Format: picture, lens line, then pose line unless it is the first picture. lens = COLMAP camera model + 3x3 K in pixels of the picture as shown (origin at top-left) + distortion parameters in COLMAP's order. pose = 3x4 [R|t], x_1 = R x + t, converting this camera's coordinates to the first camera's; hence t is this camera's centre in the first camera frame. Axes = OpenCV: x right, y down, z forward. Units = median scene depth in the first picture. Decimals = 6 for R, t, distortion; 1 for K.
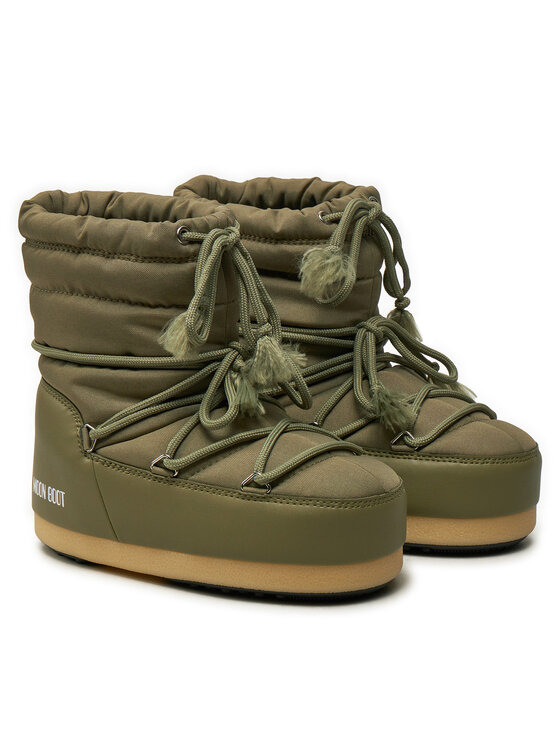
lens RADIAL K [[1553.3, 0, 280.0], [0, 1553.3, 373.0], [0, 0, 1]] dist [0.518495, -0.028700]
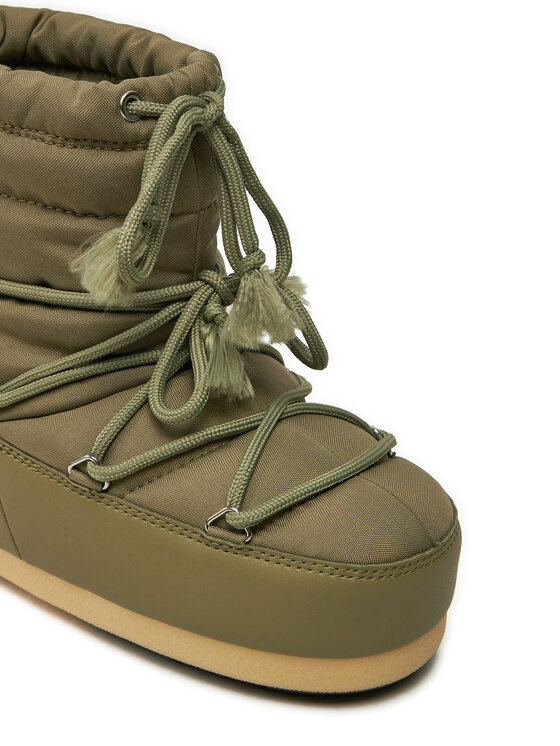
lens RADIAL K [[1447.4, 0, 280.0], [0, 1447.4, 373.0], [0, 0, 1]] dist [-0.068692, -0.004262]
pose [[0.998638, 0.052051, -0.003586, 0.003837], [-0.050490, 0.981447, 0.184967, -0.092029], [0.013148, -0.184534, 0.982738, 0.424600]]
